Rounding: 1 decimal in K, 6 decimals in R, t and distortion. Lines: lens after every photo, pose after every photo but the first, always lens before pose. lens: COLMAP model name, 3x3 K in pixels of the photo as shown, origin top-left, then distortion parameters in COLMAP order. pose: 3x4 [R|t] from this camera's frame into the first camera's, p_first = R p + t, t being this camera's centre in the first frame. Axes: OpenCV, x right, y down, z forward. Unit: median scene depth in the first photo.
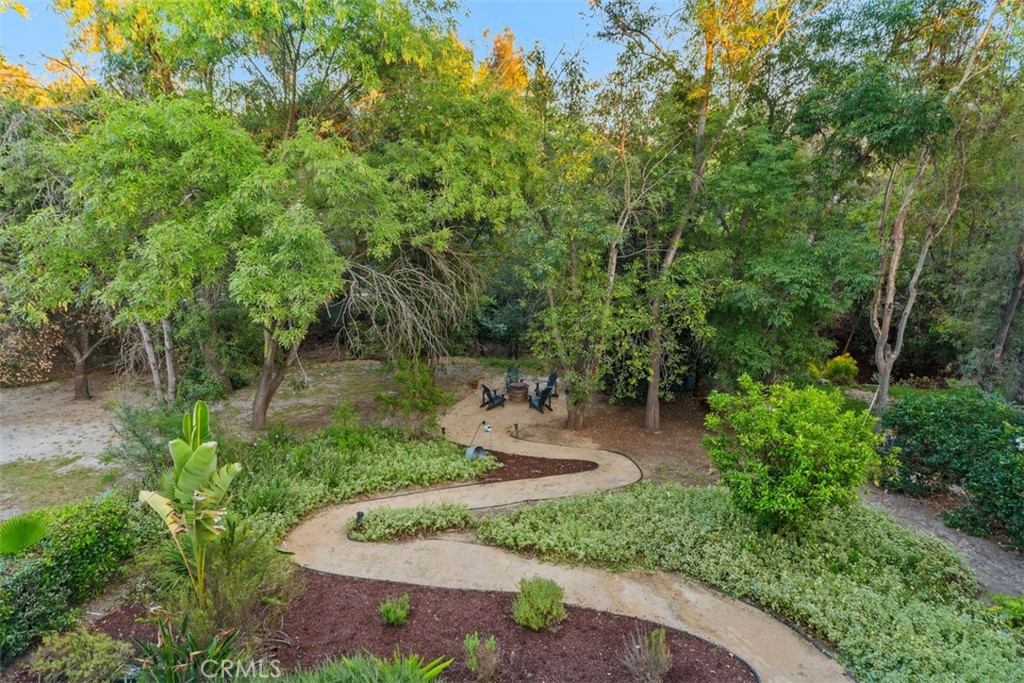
lens RADIAL K [[583.1, 0, 511.6], [0, 583.1, 343.8], [0, 0, 1]] dist [0.001669, 0.000093]
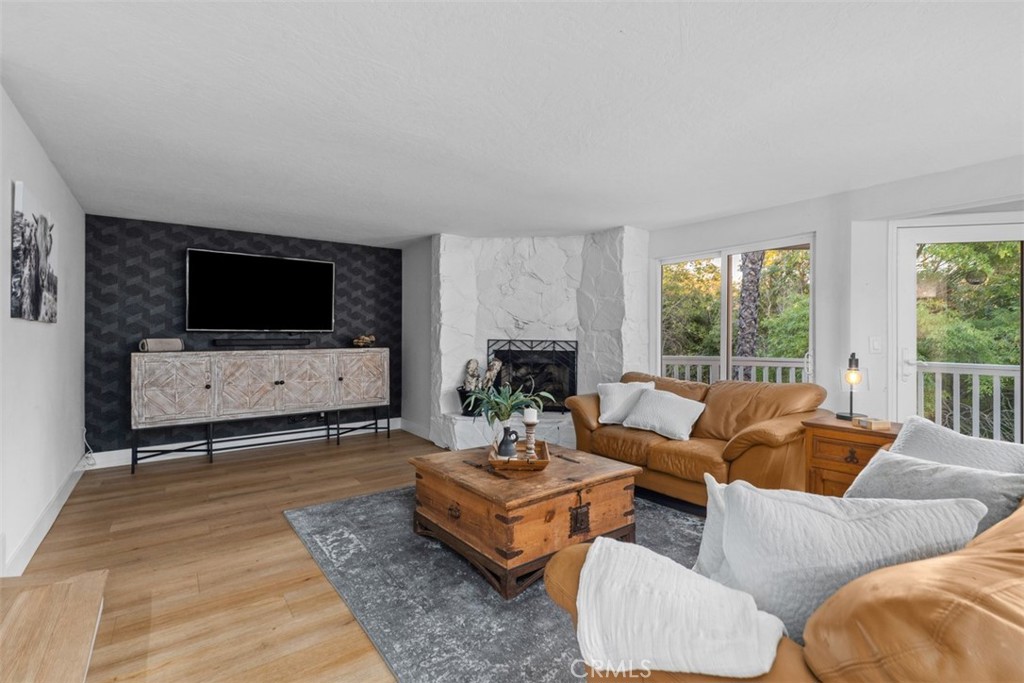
lens RADIAL K [[459.9, 0, 509.4], [0, 459.9, 340.7], [0, 0, 1]] dist [-0.001849, 0.000540]
pose [[0.534822, 0.023404, -0.844641, 0.072810], [-0.241159, 0.962267, -0.126037, 0.110438], [0.809820, 0.271100, 0.520285, -0.399841]]
